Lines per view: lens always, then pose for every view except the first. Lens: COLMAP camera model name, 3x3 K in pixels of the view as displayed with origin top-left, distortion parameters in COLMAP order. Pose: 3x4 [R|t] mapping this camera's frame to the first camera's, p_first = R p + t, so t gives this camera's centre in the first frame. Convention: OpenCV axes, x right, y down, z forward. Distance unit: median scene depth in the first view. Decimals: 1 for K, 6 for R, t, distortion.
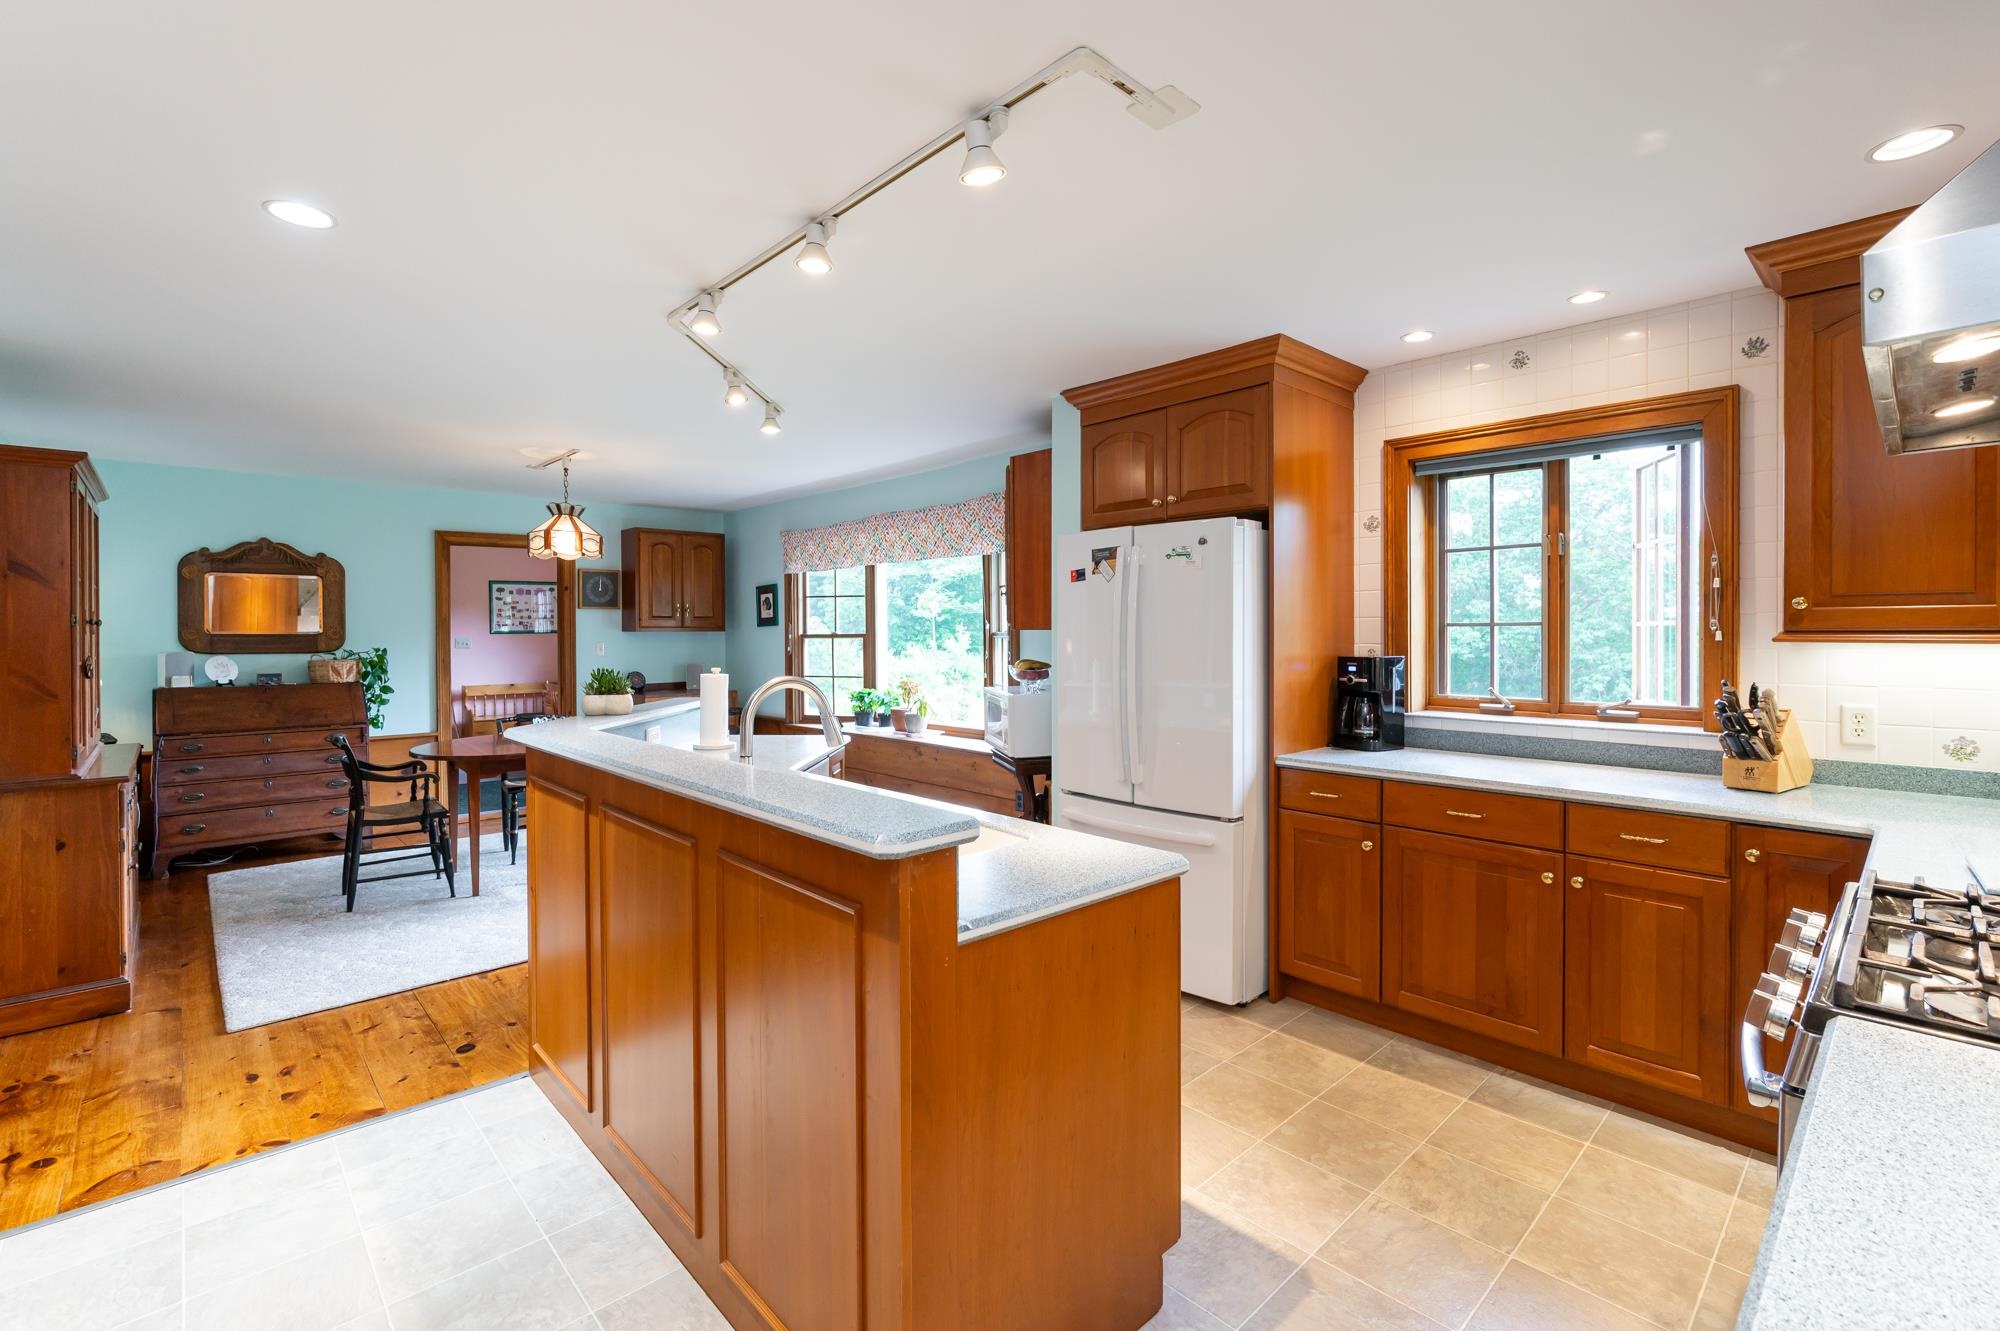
lens RADIAL K [[883.0, 0, 993.7], [0, 883.0, 639.3], [0, 0, 1]] dist [-0.000516, -0.000084]
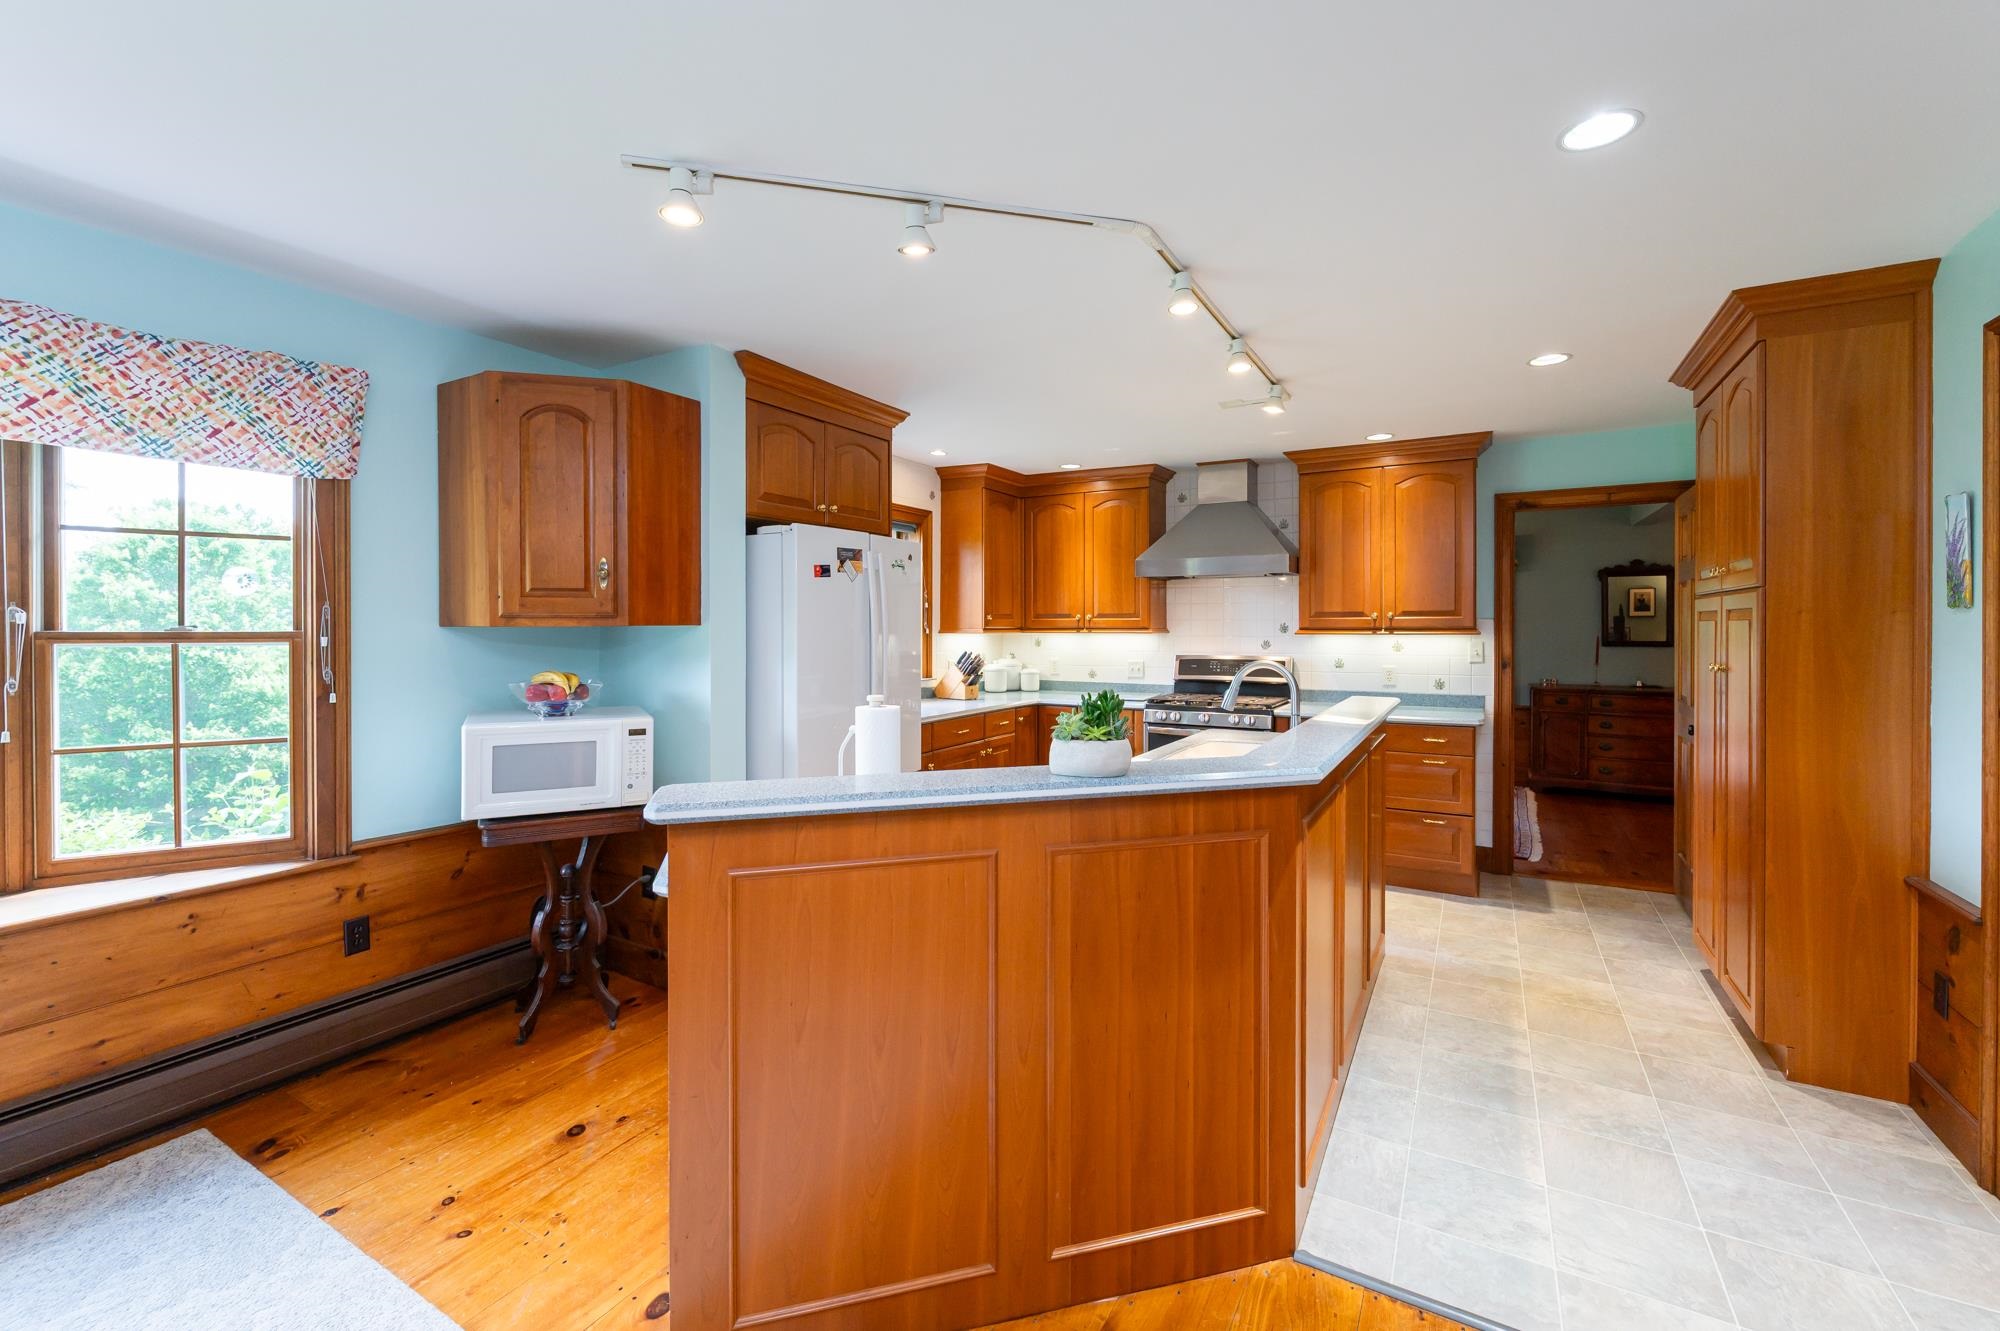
lens RADIAL K [[845.6, 0, 995.9], [0, 845.6, 630.7], [0, 0, 1]] dist [0.000730, 0.000042]
pose [[-0.275408, -0.000734, 0.961327, -0.857809], [0.005708, 0.999981, 0.002399, -0.007944], [-0.961310, 0.006148, -0.275399, 1.086592]]
